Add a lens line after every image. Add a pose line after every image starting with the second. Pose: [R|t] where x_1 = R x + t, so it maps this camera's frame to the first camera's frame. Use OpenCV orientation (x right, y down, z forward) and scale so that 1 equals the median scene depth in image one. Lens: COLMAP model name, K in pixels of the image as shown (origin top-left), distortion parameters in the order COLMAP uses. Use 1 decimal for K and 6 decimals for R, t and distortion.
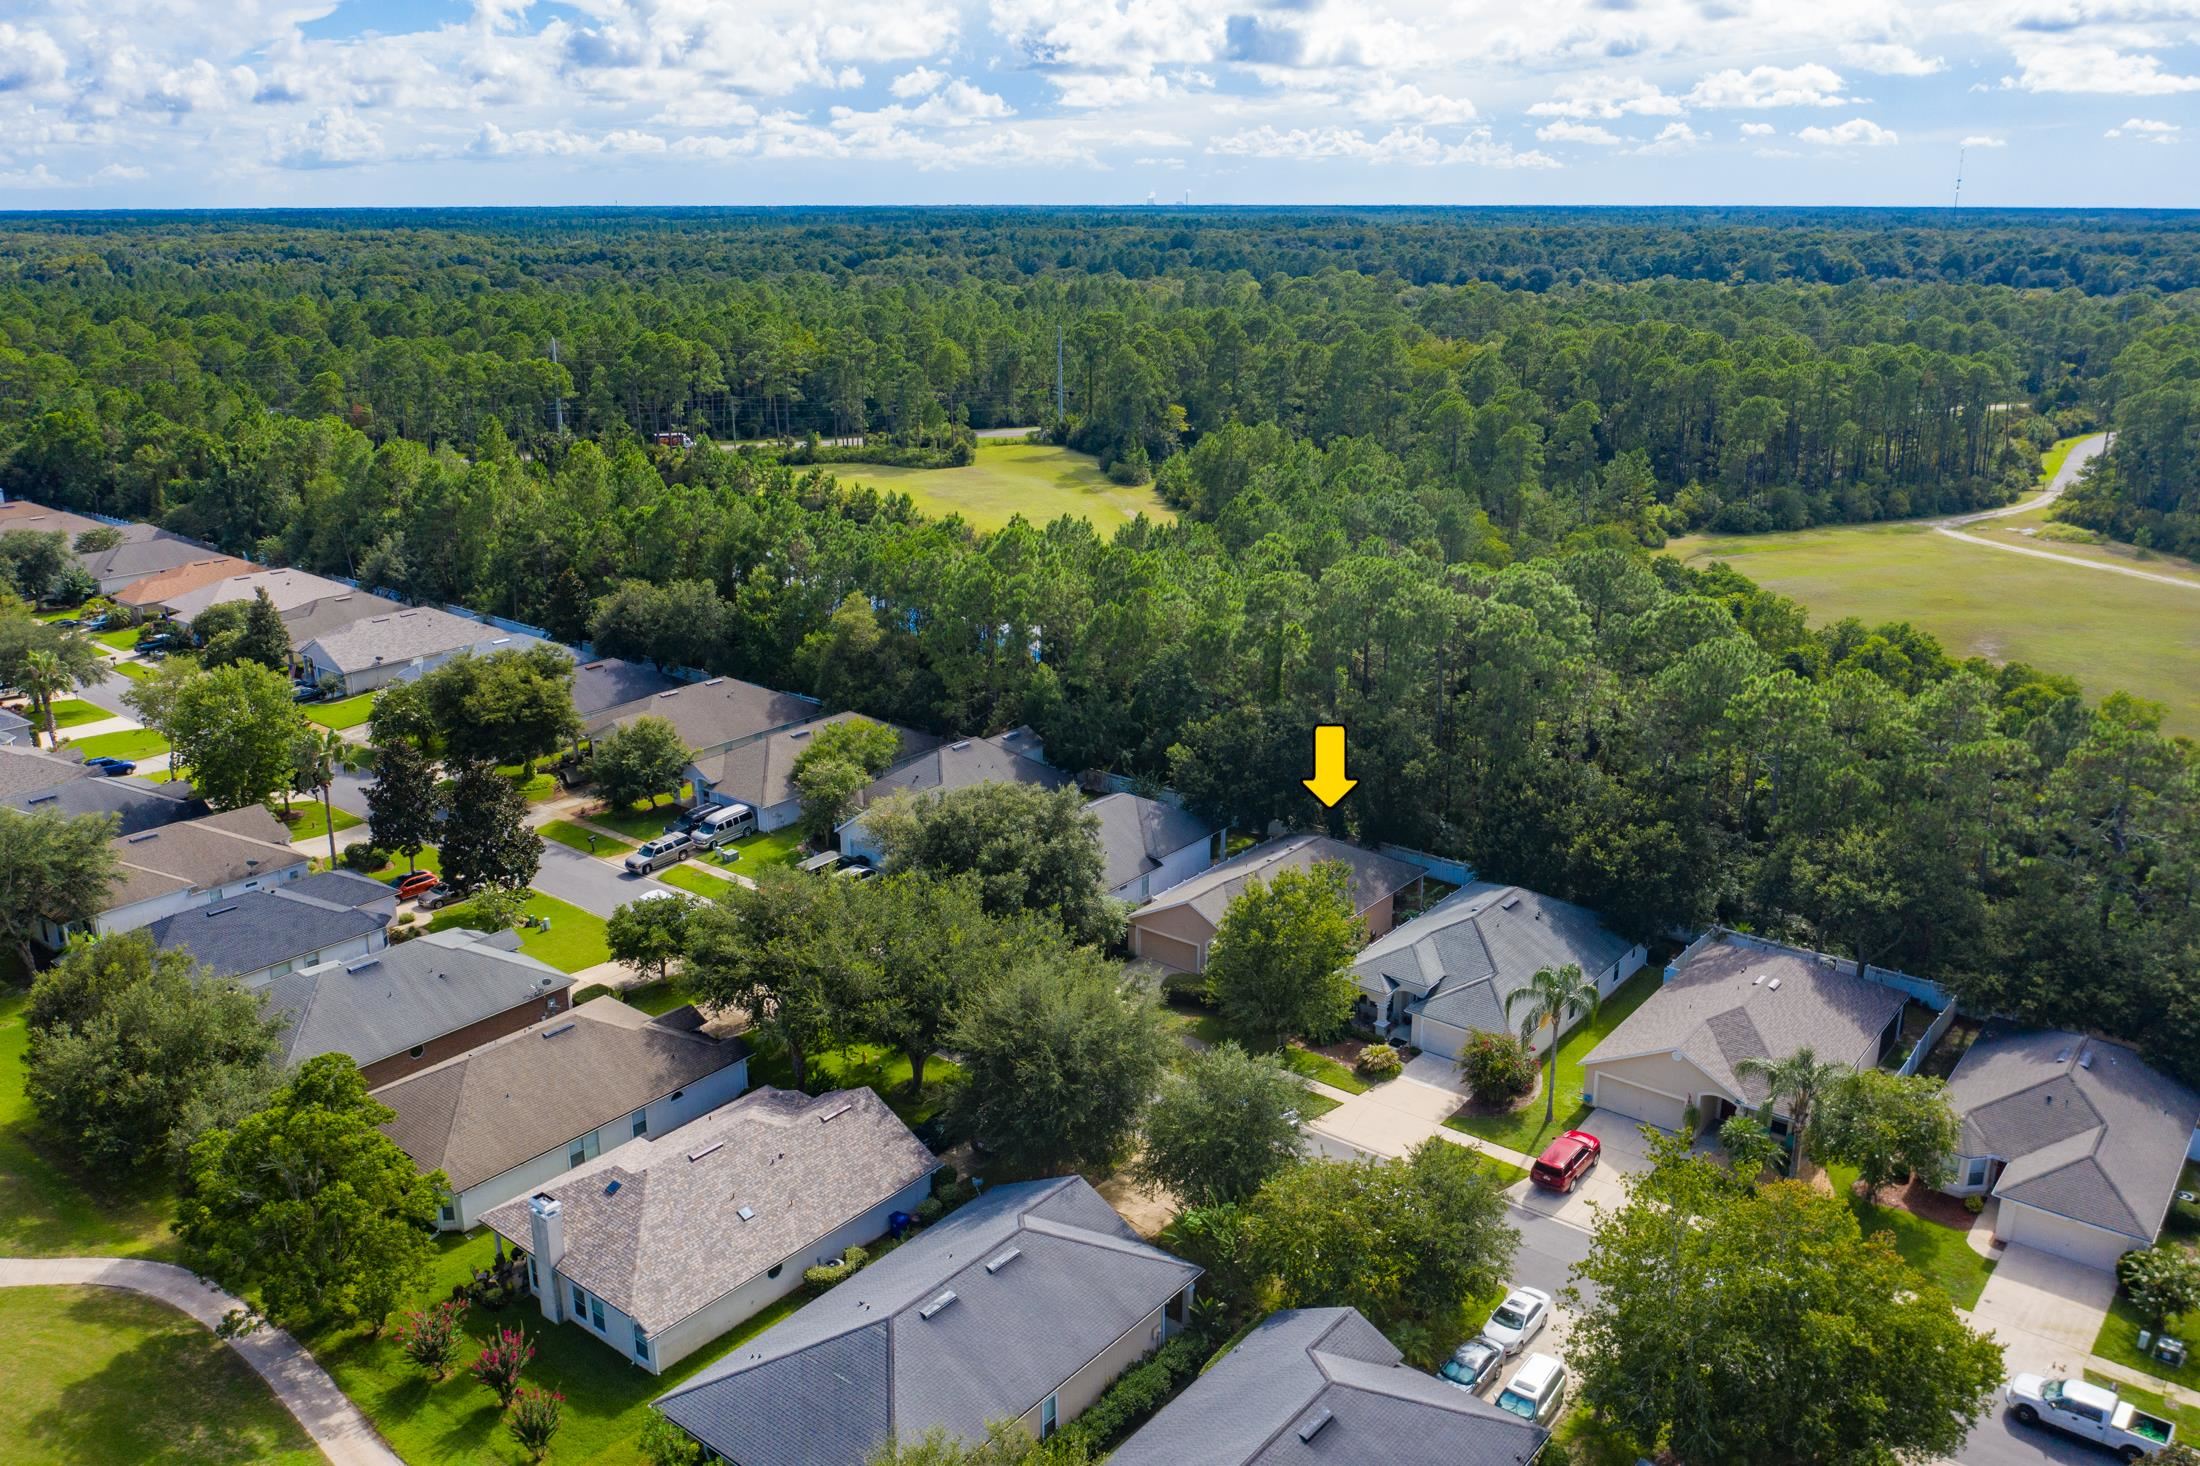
lens RADIAL K [[1701.2, 0, 1100.0], [0, 1701.2, 733.0], [0, 0, 1]] dist [-0.023428, -0.000725]
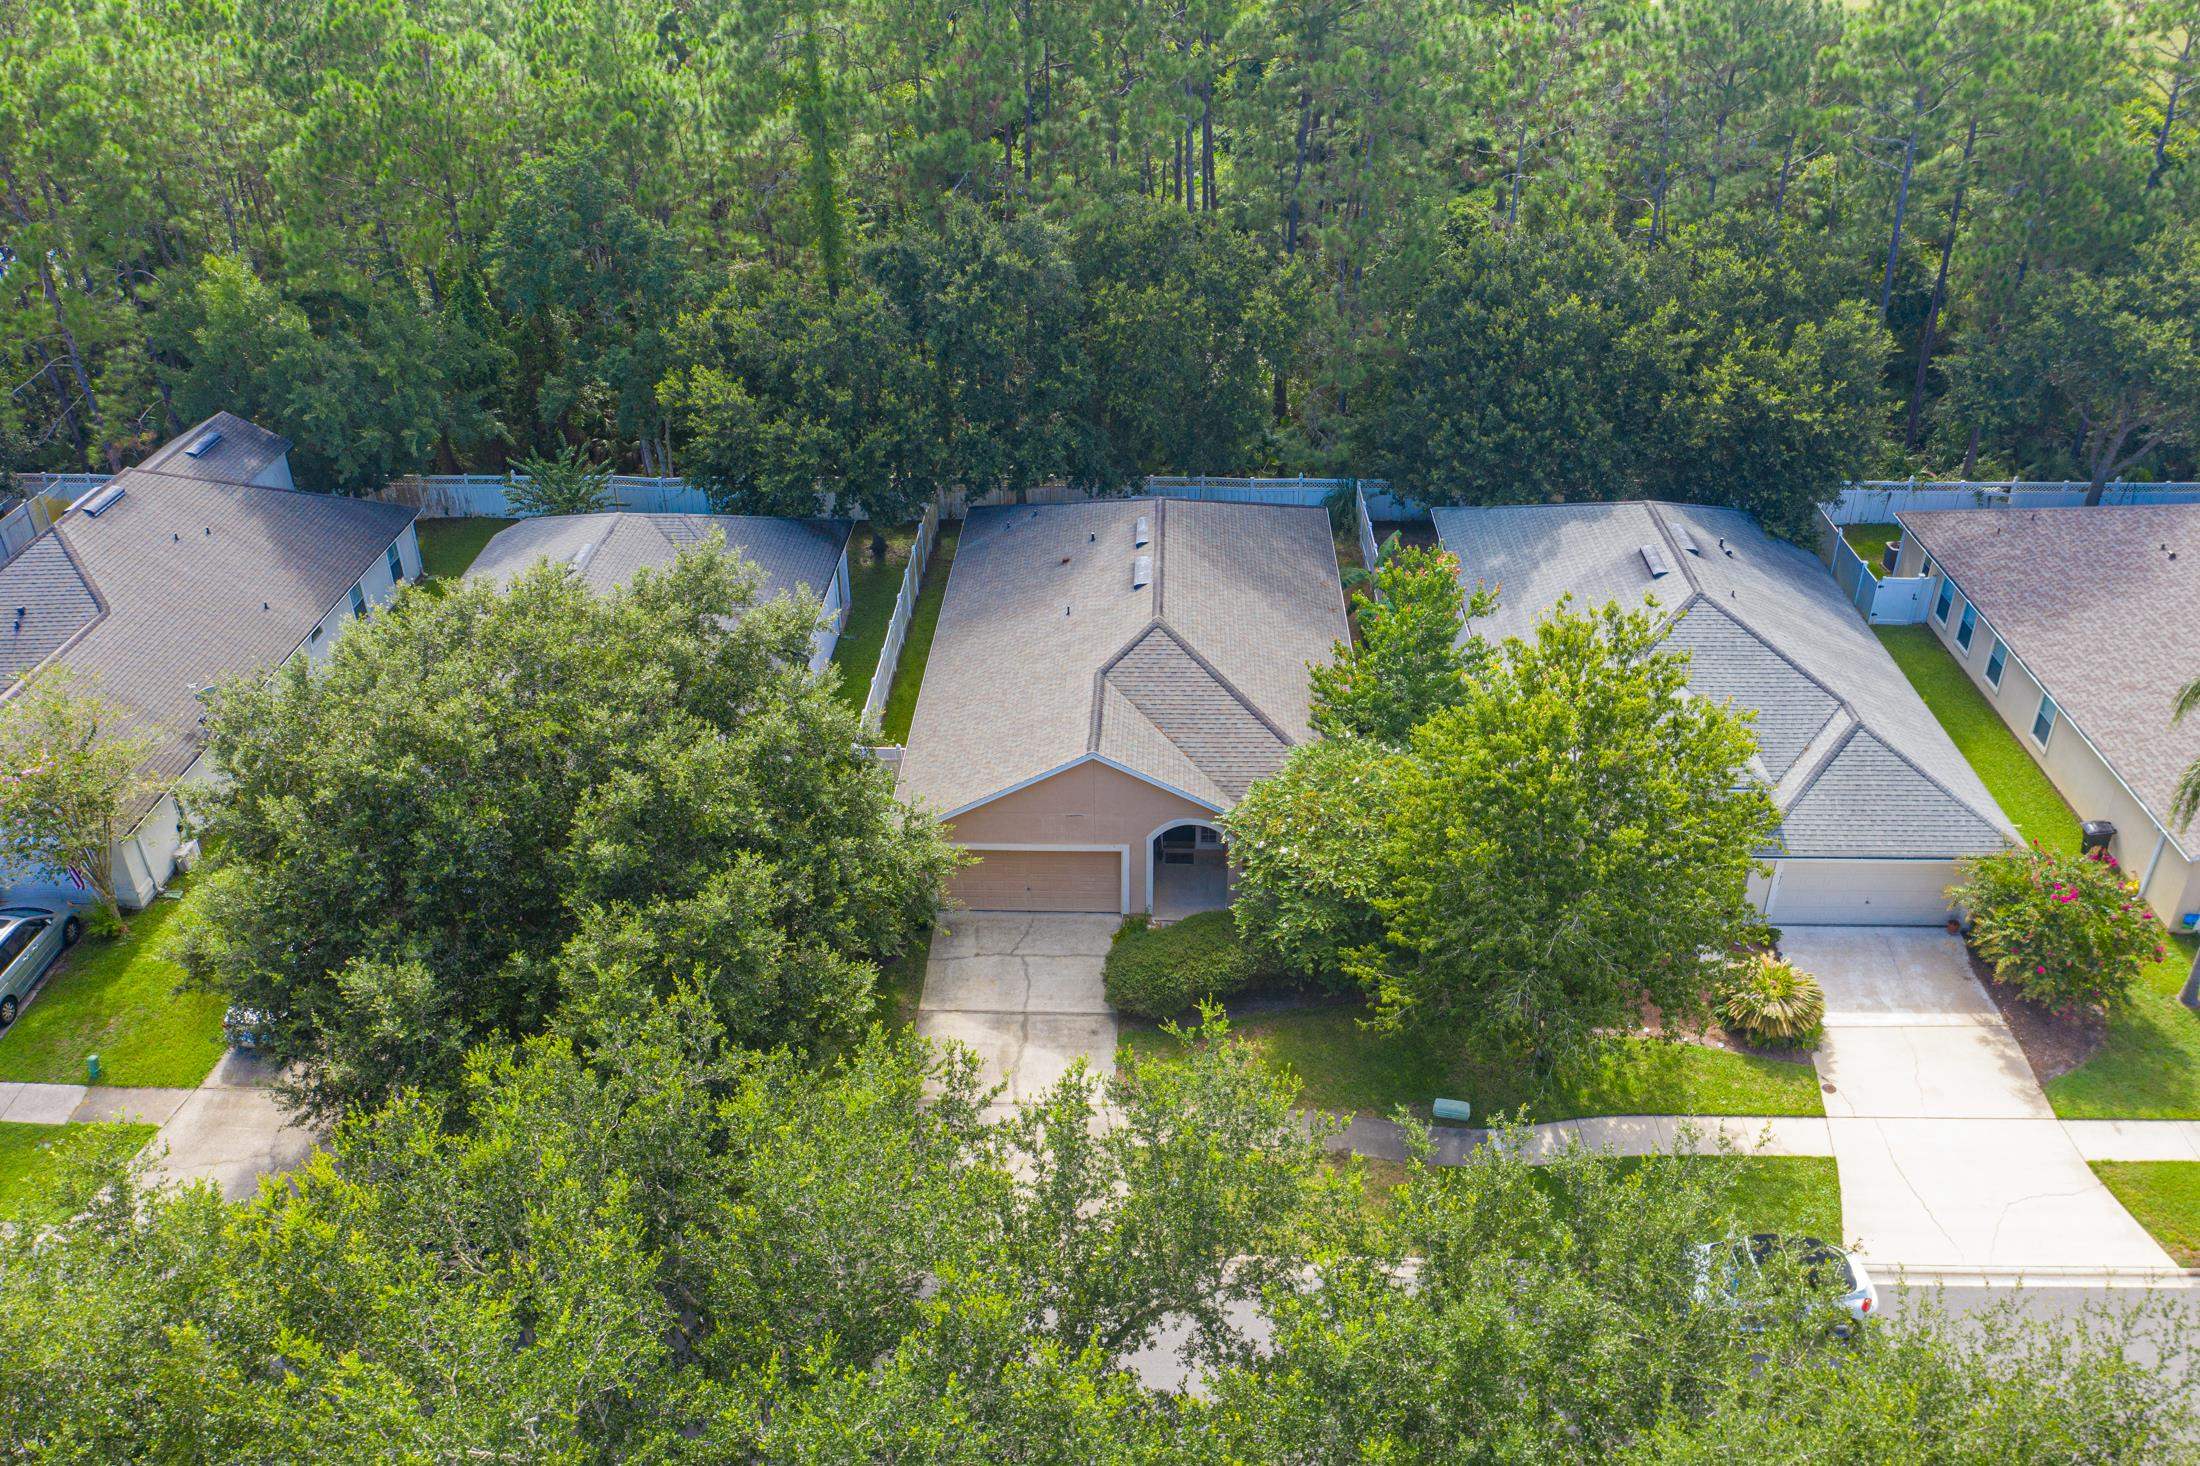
lens RADIAL K [[1717.4, 0, 1093.8], [0, 1717.4, 725.5], [0, 0, 1]] dist [-0.027060, 0.005349]
pose [[0.804173, -0.316487, 0.503131, -0.110082], [0.186966, 0.938179, 0.291313, -0.014766], [-0.564224, -0.140197, 0.813631, 0.545078]]
